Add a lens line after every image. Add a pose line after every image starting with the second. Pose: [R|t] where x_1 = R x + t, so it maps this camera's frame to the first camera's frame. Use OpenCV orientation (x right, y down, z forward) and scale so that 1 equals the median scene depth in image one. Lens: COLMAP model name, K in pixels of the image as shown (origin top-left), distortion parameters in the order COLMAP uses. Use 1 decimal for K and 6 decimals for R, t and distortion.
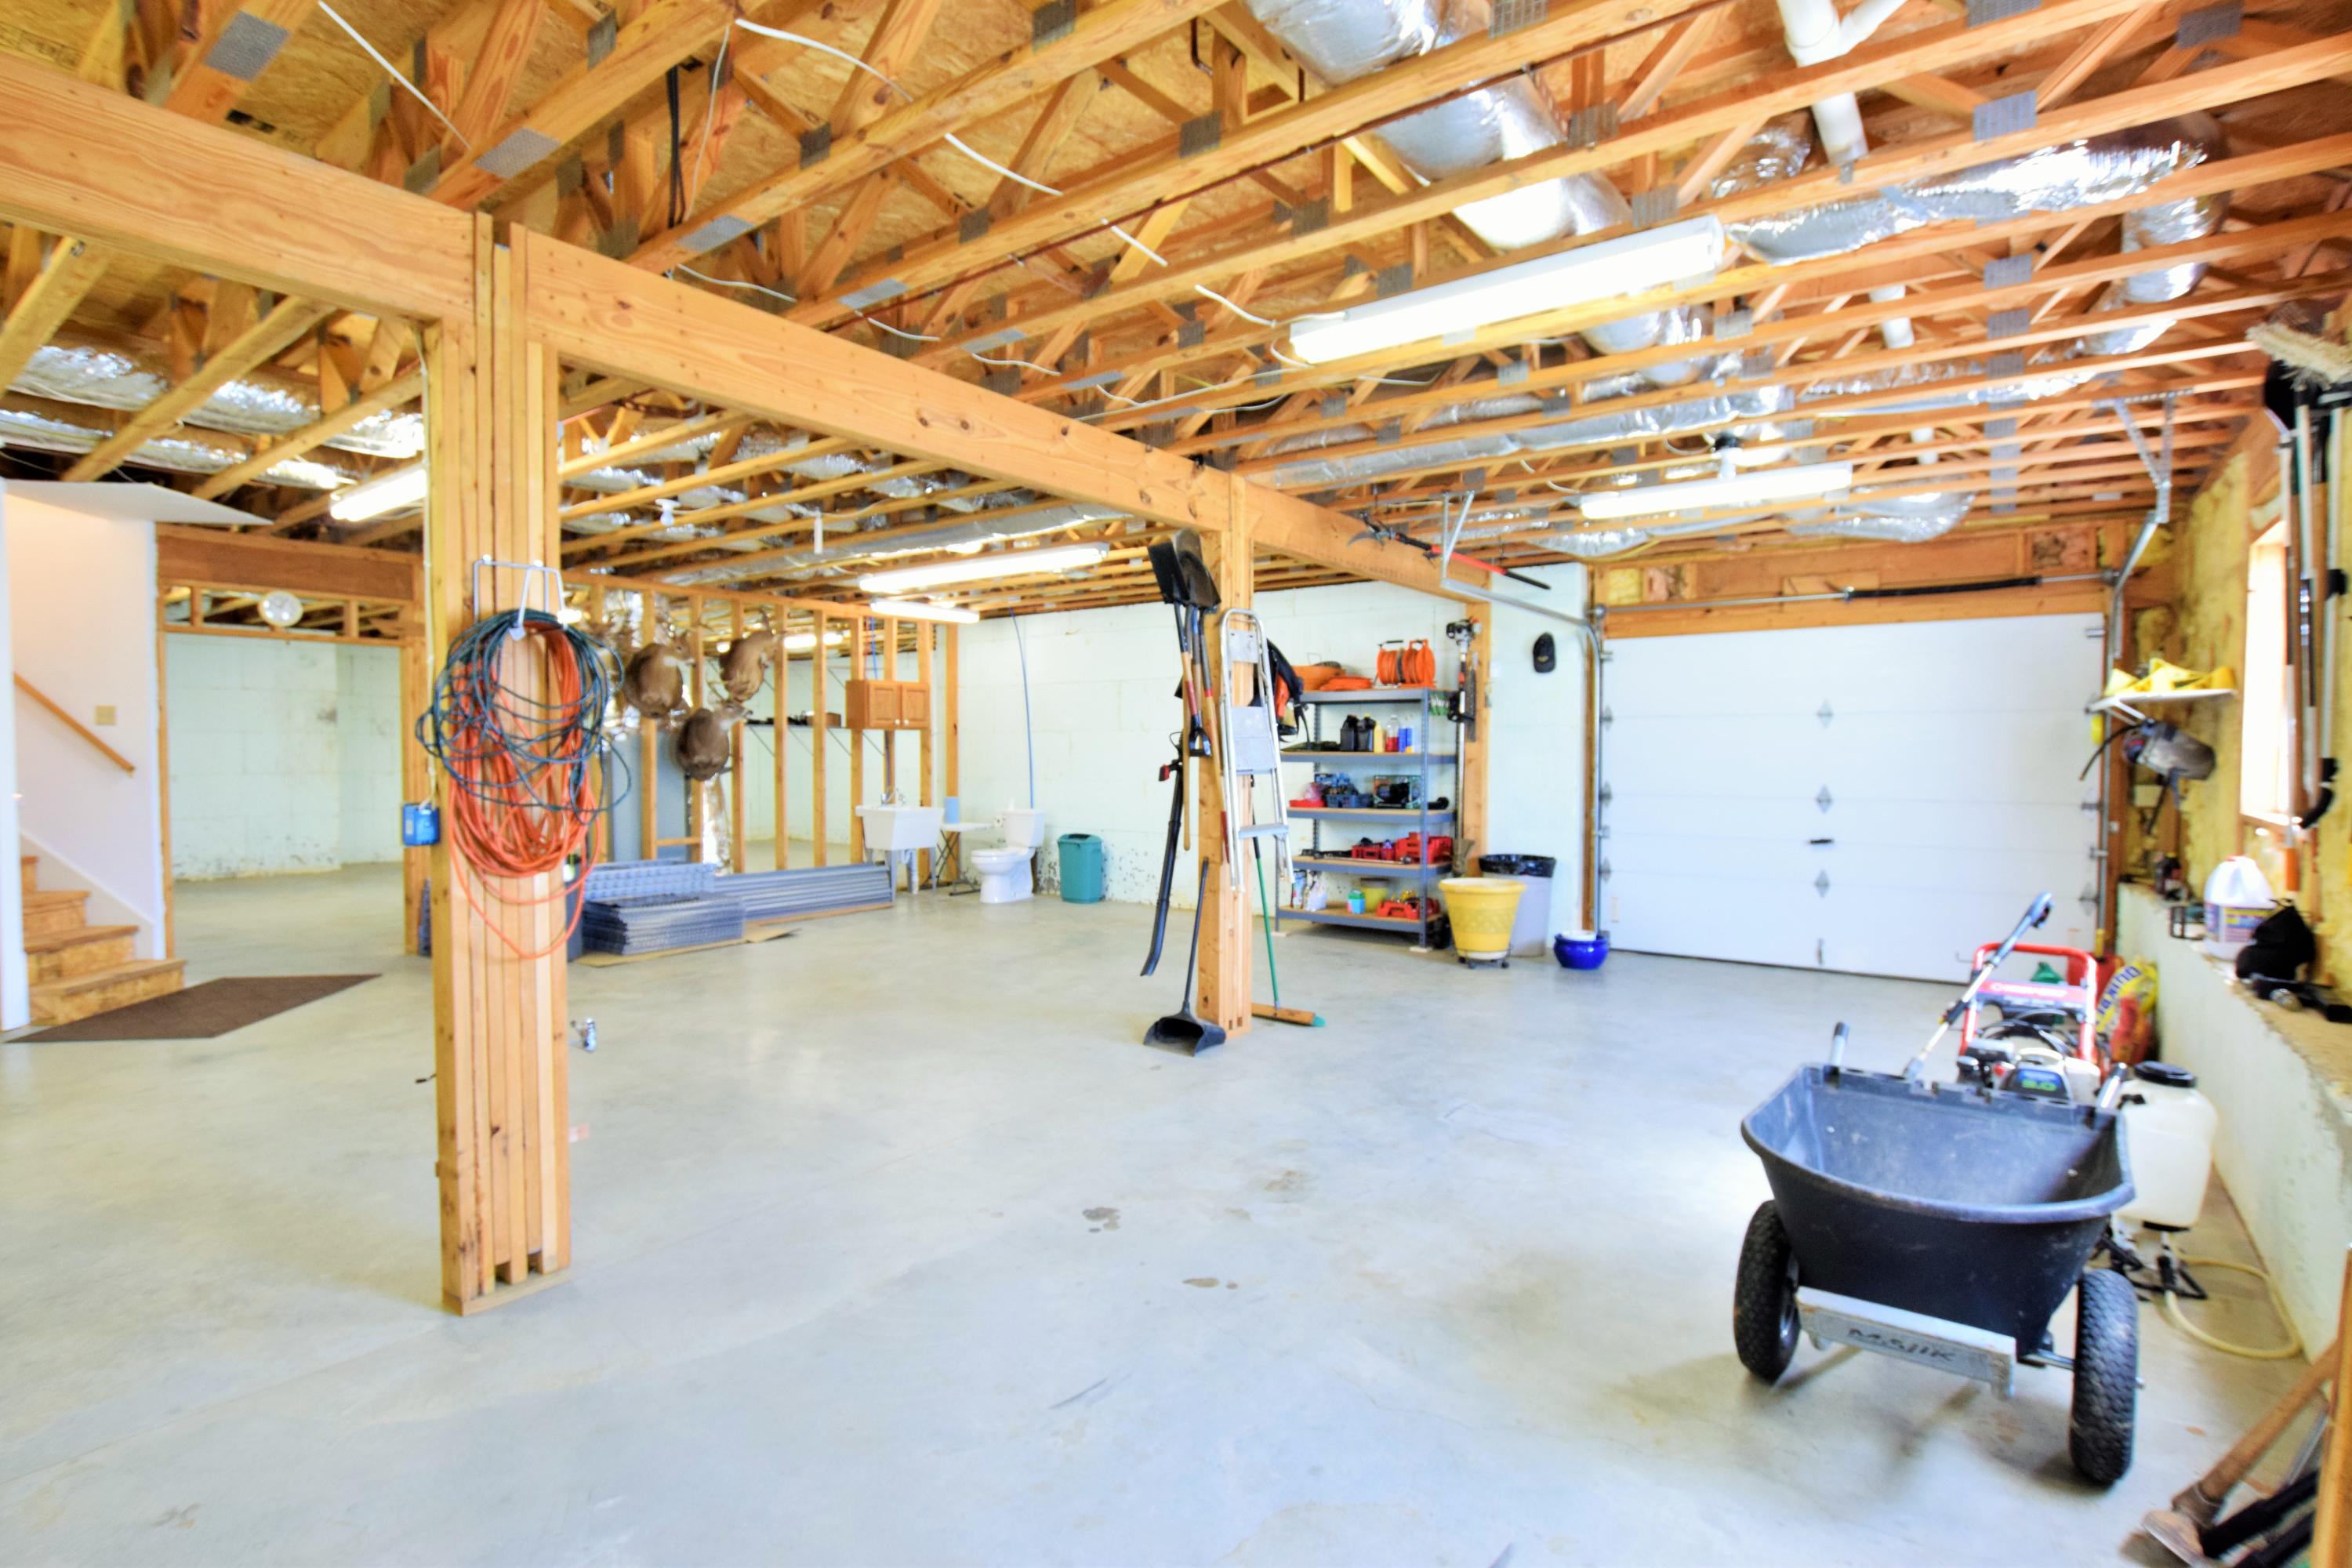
lens RADIAL K [[1129.8, 0, 1176.0], [0, 1129.8, 784.0], [0, 0, 1]] dist [-0.024740, 0.000385]
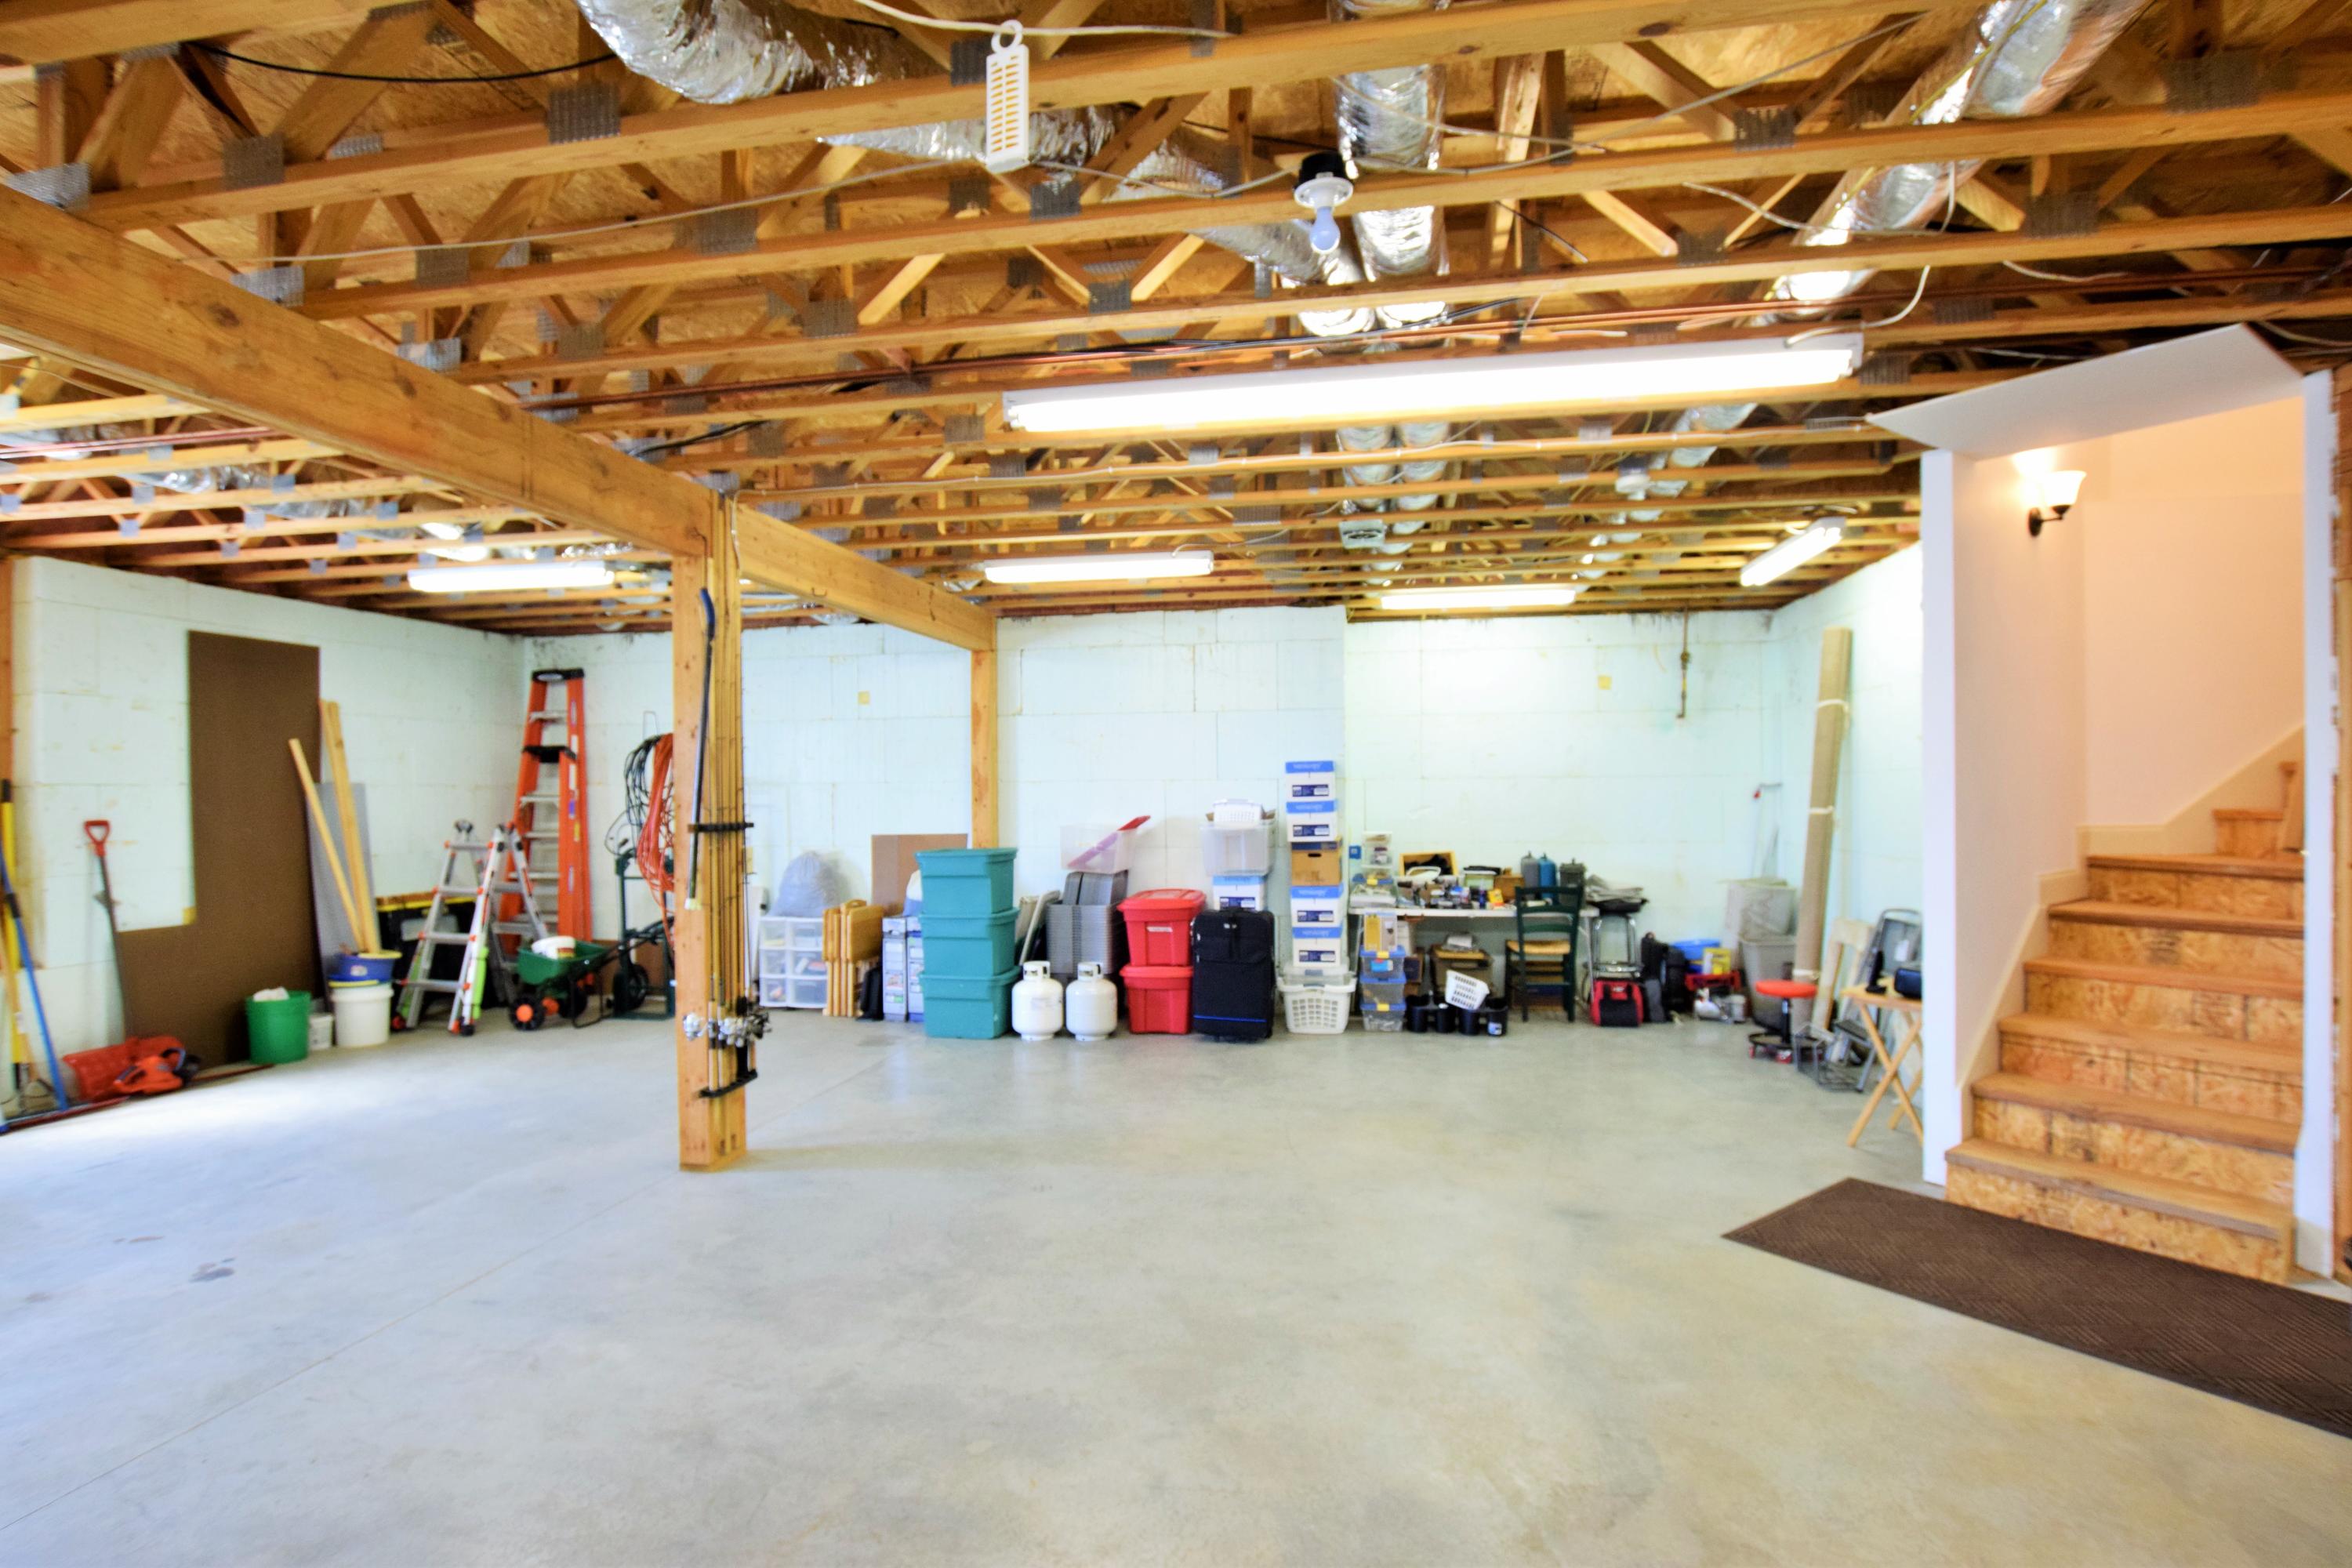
lens RADIAL K [[1129.8, 0, 1176.0], [0, 1129.8, 784.0], [0, 0, 1]] dist [-0.024740, 0.000385]
pose [[-0.893681, 0.008119, -0.448630, -0.178572], [-0.006950, 0.999466, 0.031932, -0.047541], [0.448650, 0.031655, -0.893147, 1.005160]]
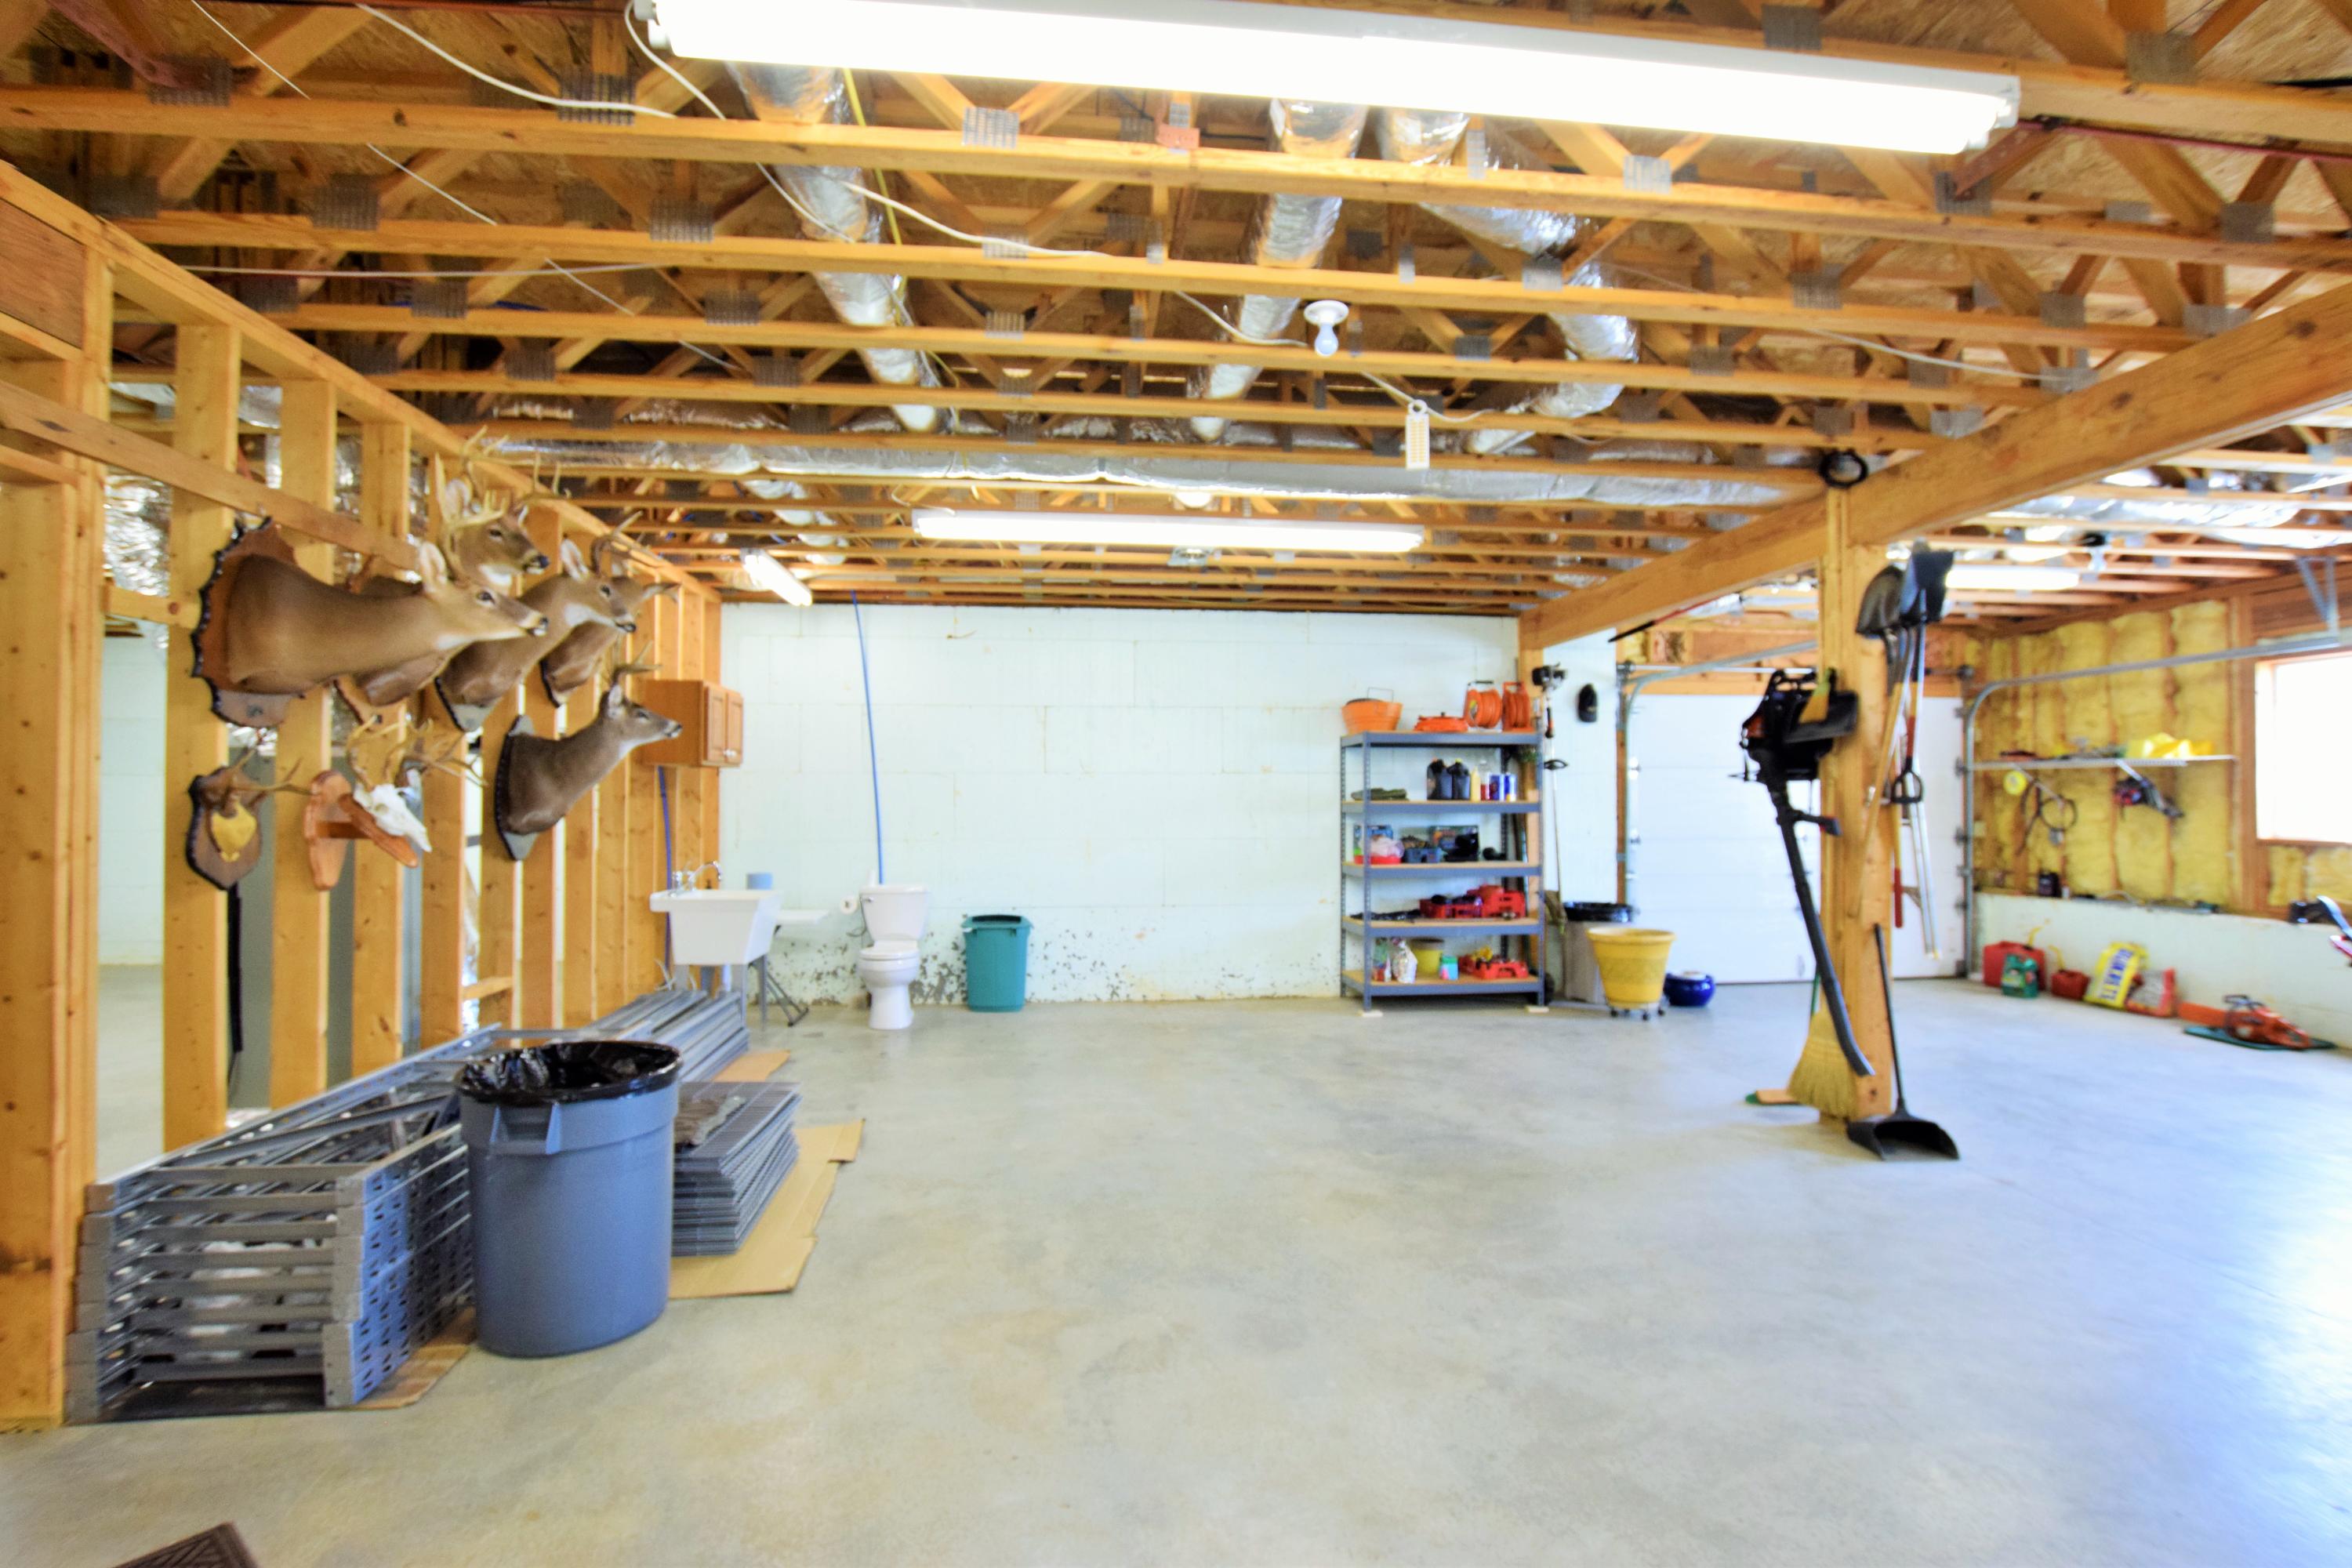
lens RADIAL K [[1129.8, 0, 1176.0], [0, 1129.8, 784.0], [0, 0, 1]] dist [-0.024740, 0.000385]
pose [[0.725135, 0.008952, 0.688548, -0.651170], [0.020658, 0.999183, -0.034747, -0.015347], [-0.688296, 0.039420, 0.724358, 0.516642]]
